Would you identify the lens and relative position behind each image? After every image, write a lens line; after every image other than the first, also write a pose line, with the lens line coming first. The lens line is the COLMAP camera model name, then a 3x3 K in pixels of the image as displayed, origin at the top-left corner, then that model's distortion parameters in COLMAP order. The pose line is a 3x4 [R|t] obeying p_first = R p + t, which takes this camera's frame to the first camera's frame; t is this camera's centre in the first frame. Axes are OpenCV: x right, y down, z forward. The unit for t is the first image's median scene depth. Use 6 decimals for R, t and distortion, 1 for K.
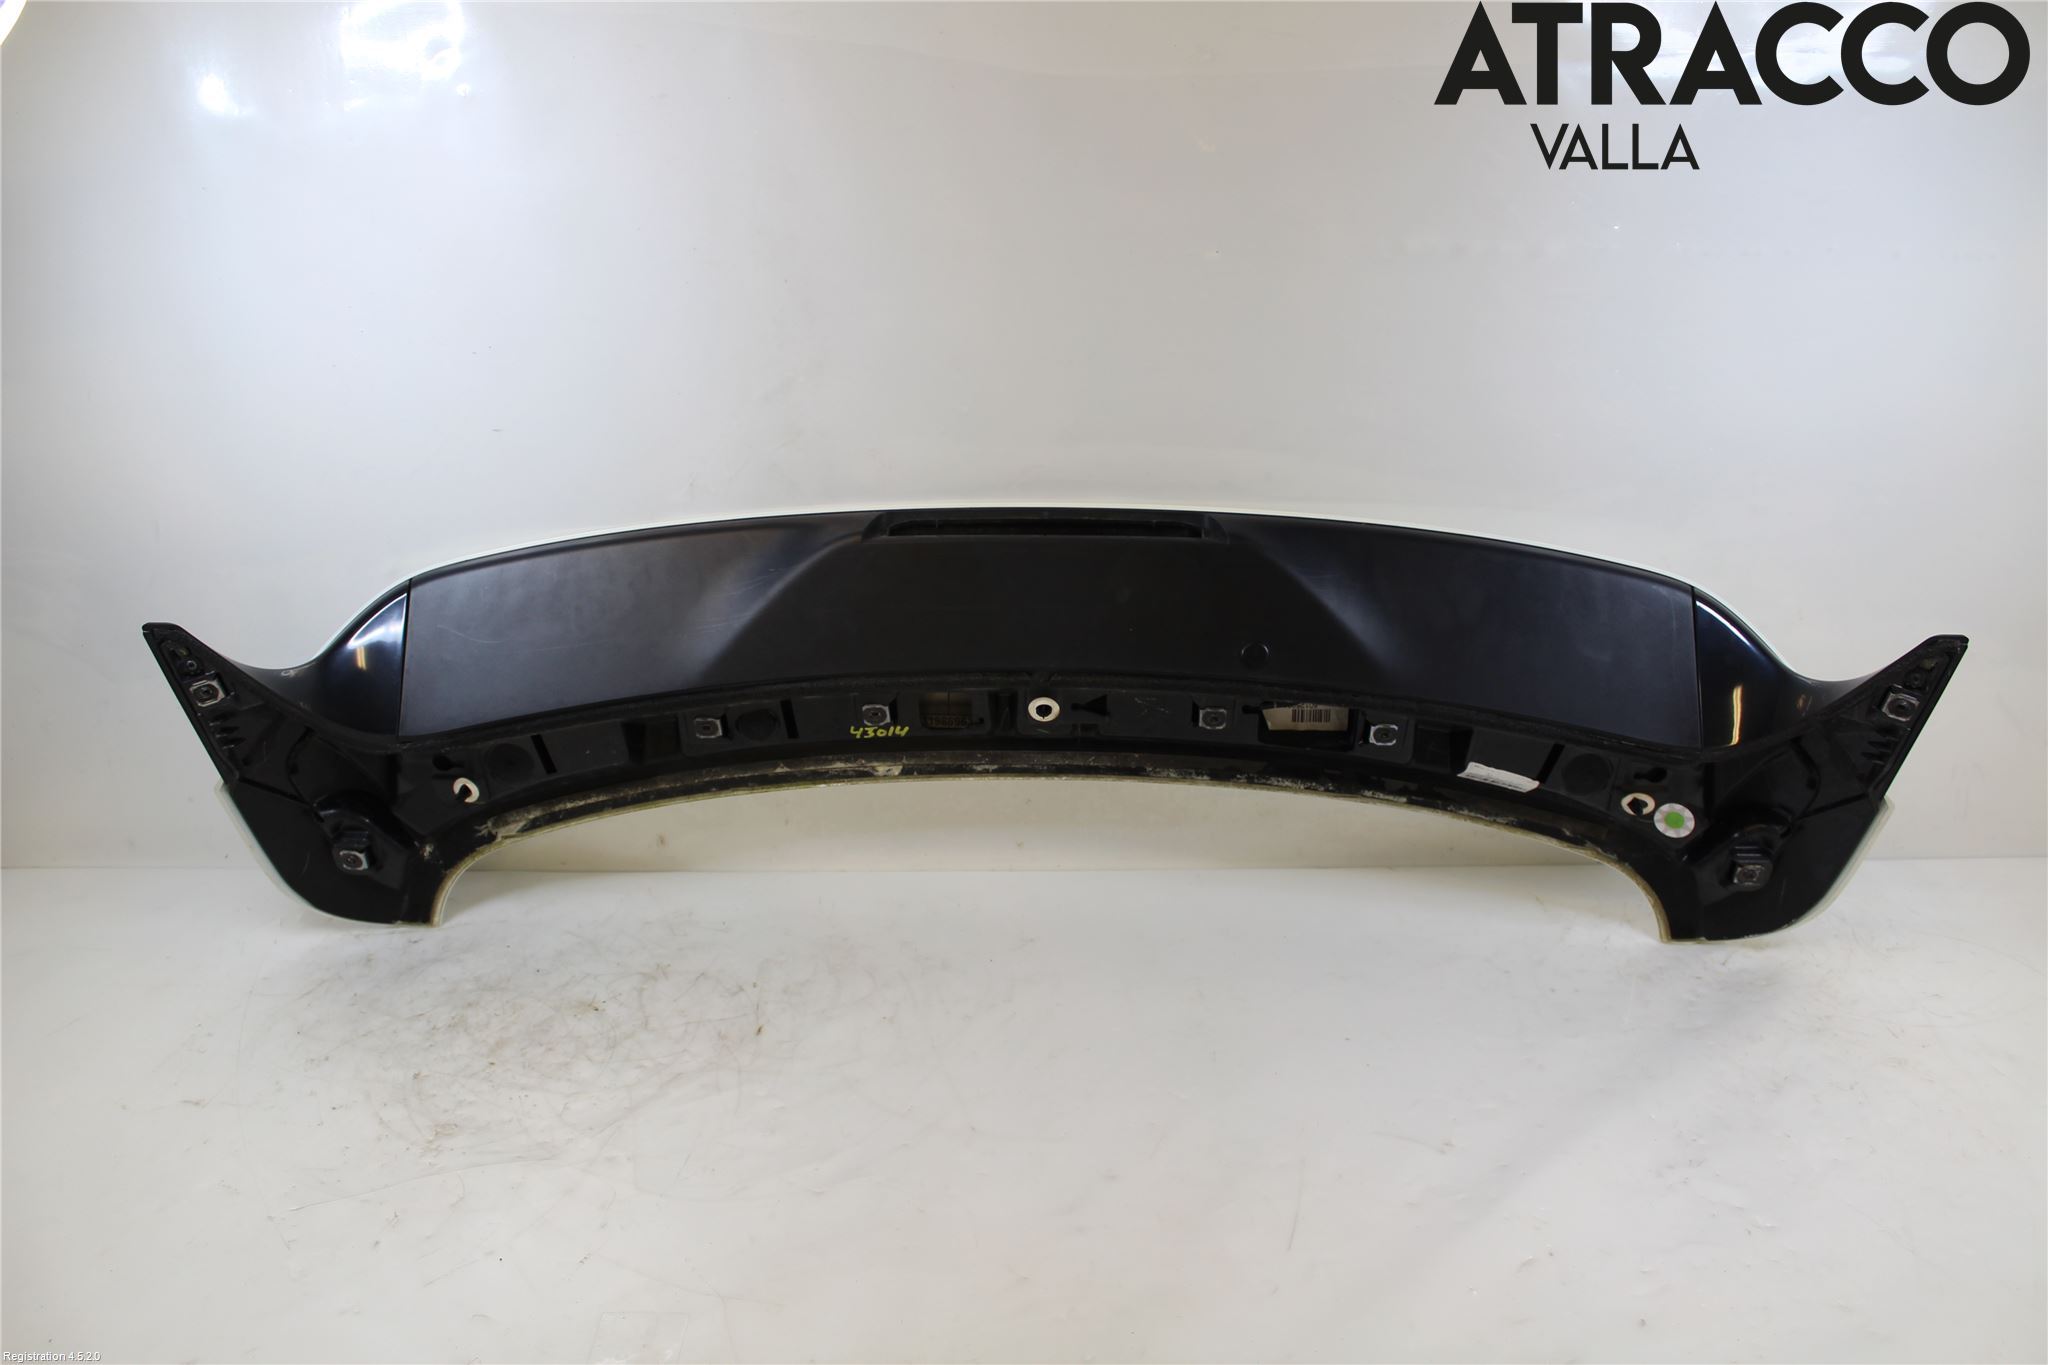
lens RADIAL K [[1695.9, 0, 1024.0], [0, 1695.9, 682.5], [0, 0, 1]] dist [-0.172643, 0.144745]
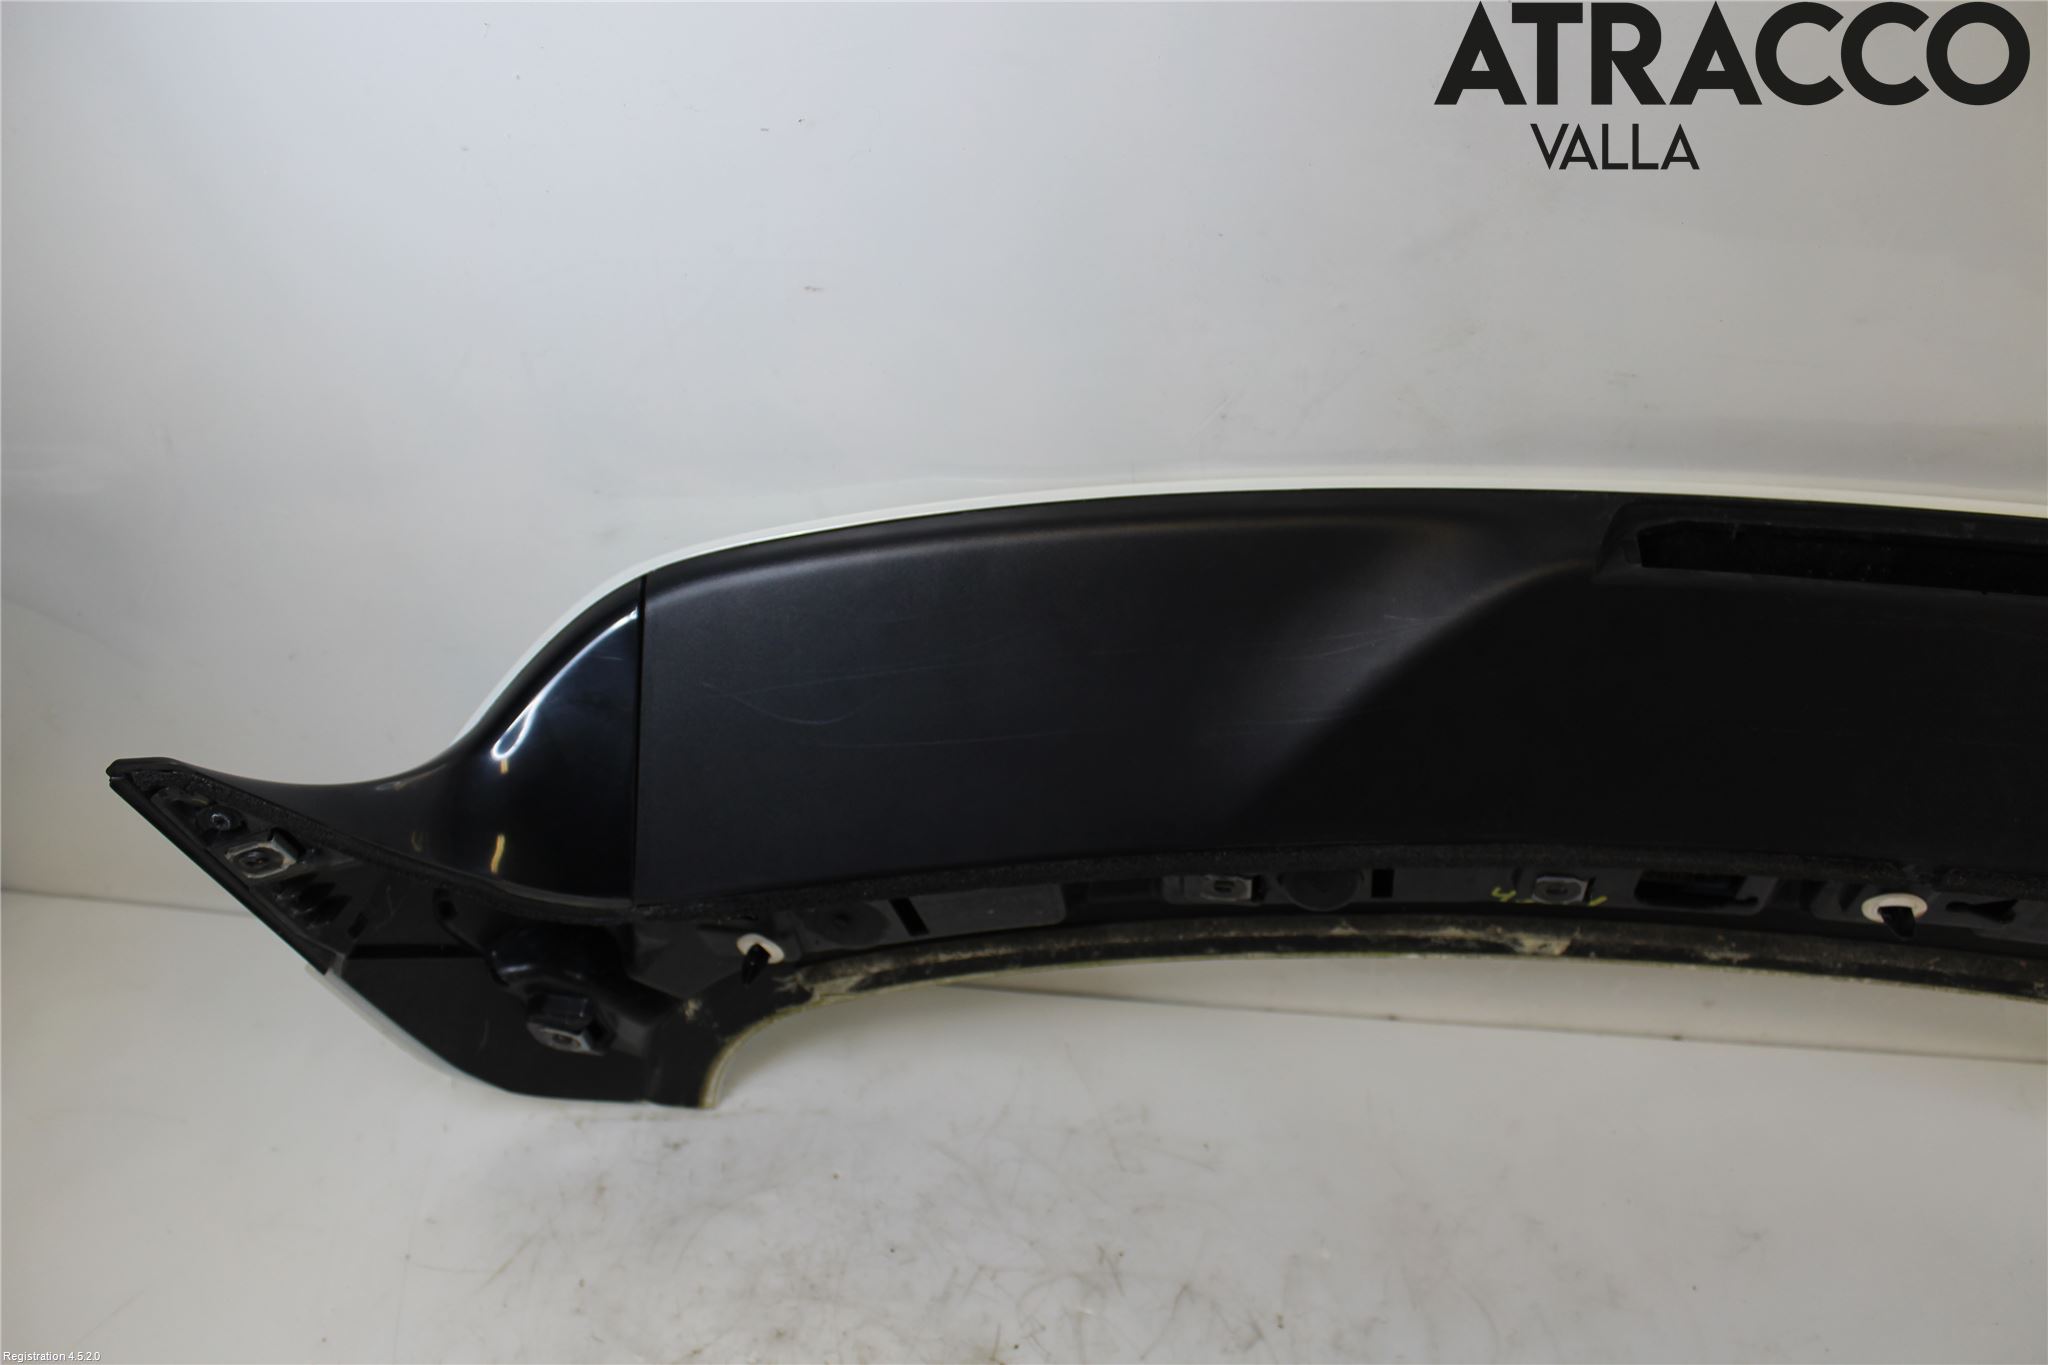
lens RADIAL K [[1695.9, 0, 1024.0], [0, 1695.9, 682.5], [0, 0, 1]] dist [-0.172643, 0.144745]
pose [[0.991014, 0.065647, -0.116544, -0.190131], [-0.027347, 0.952316, 0.303884, -0.186064], [0.130936, -0.297966, 0.945554, 0.514415]]
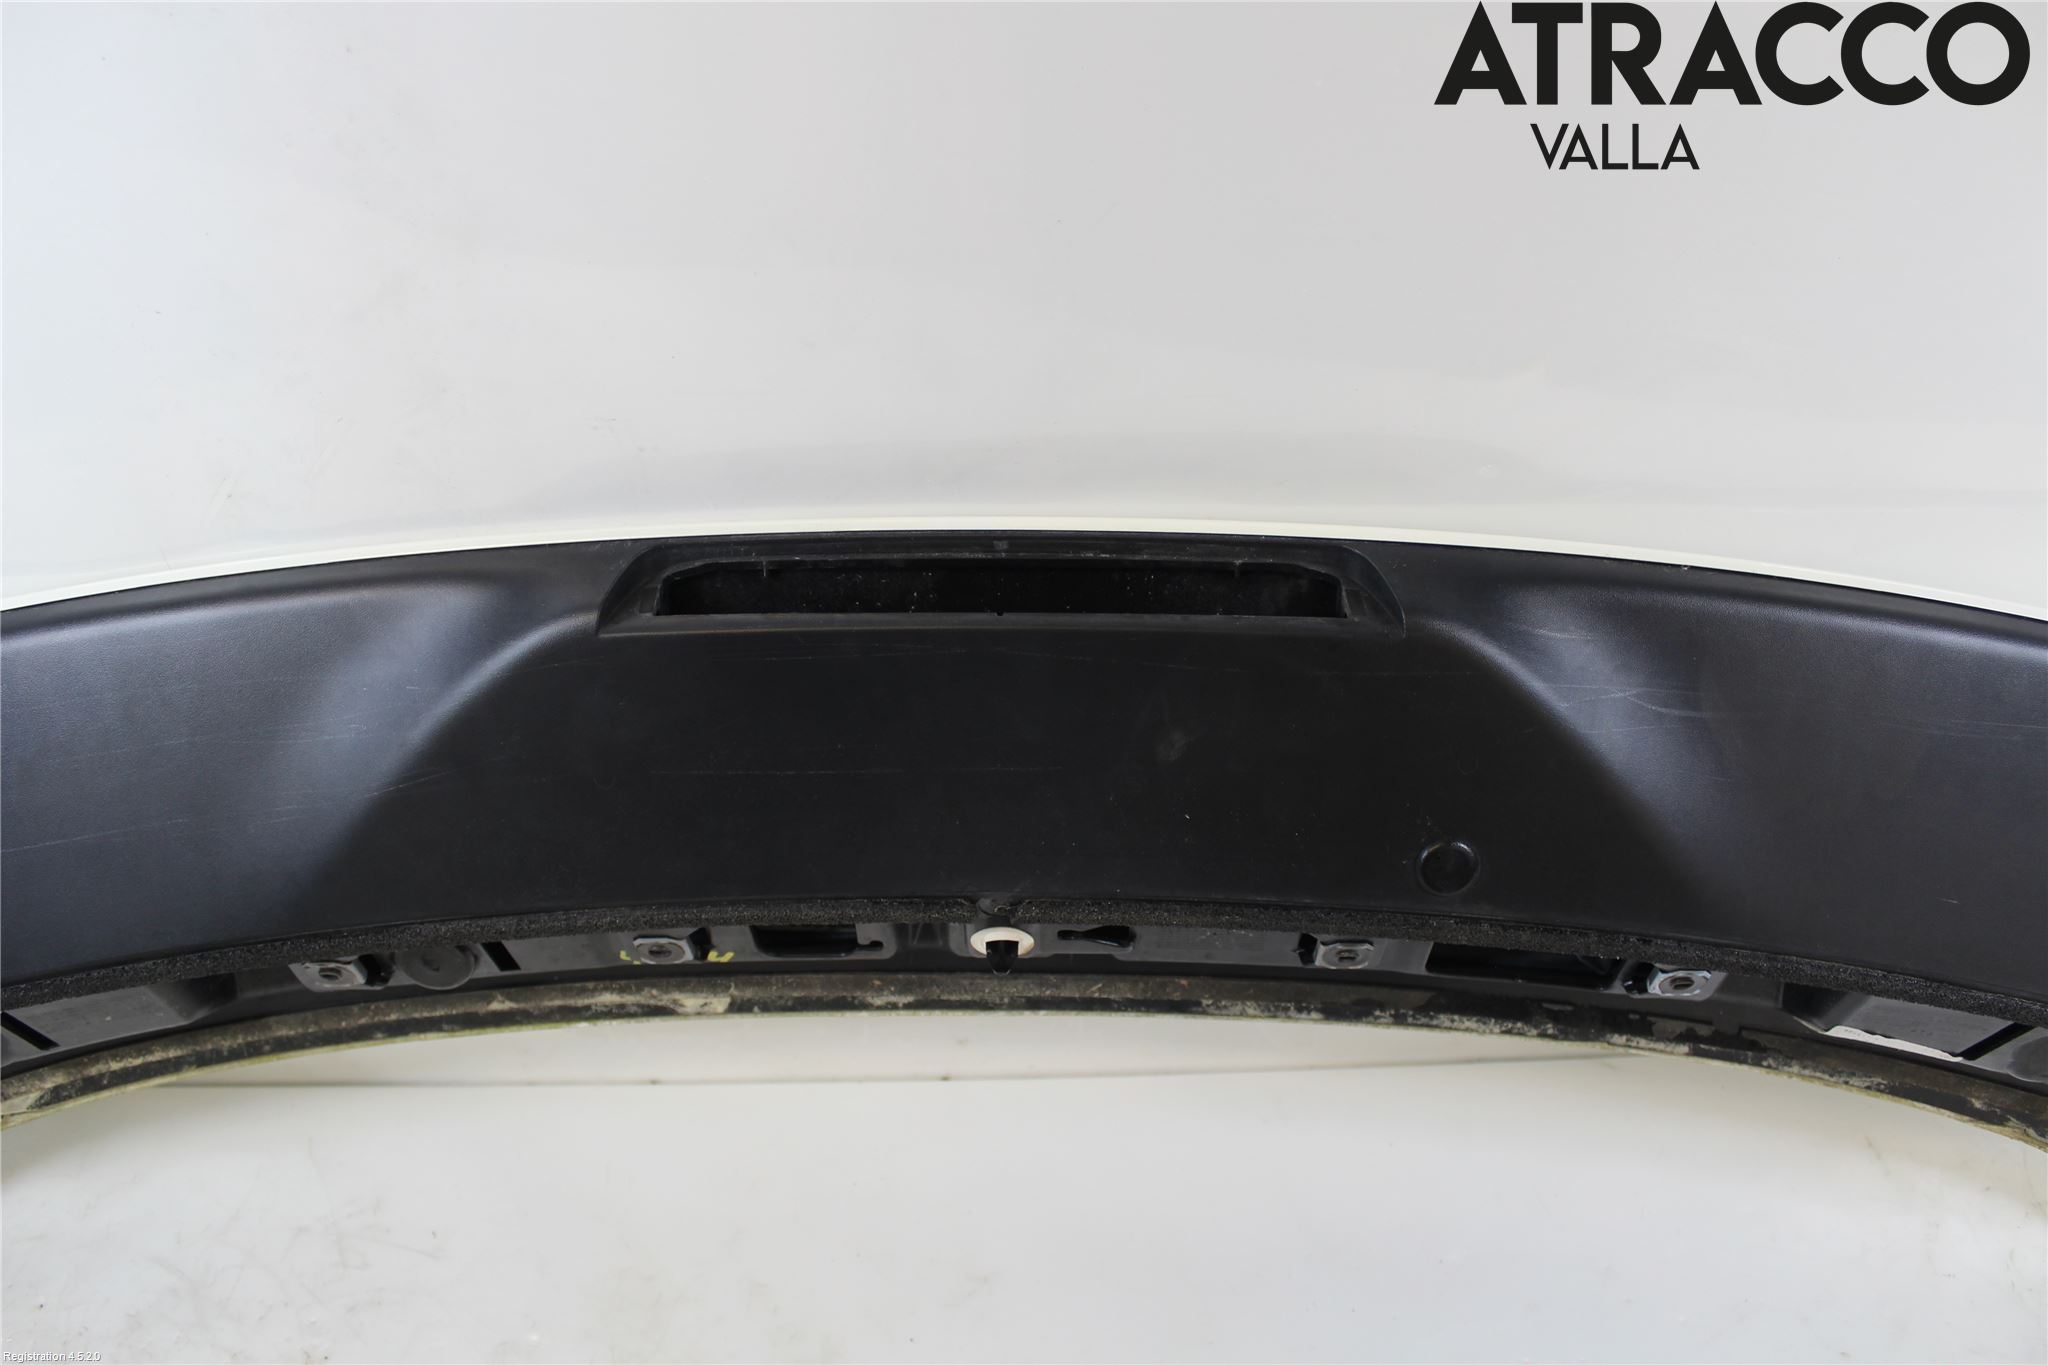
lens RADIAL K [[1695.9, 0, 1024.0], [0, 1695.9, 682.5], [0, 0, 1]] dist [-0.172643, 0.144745]
pose [[0.999595, -0.016307, 0.023301, 0.007691], [0.009059, 0.959180, 0.282652, -0.190456], [-0.026959, -0.282326, 0.958940, 0.541832]]
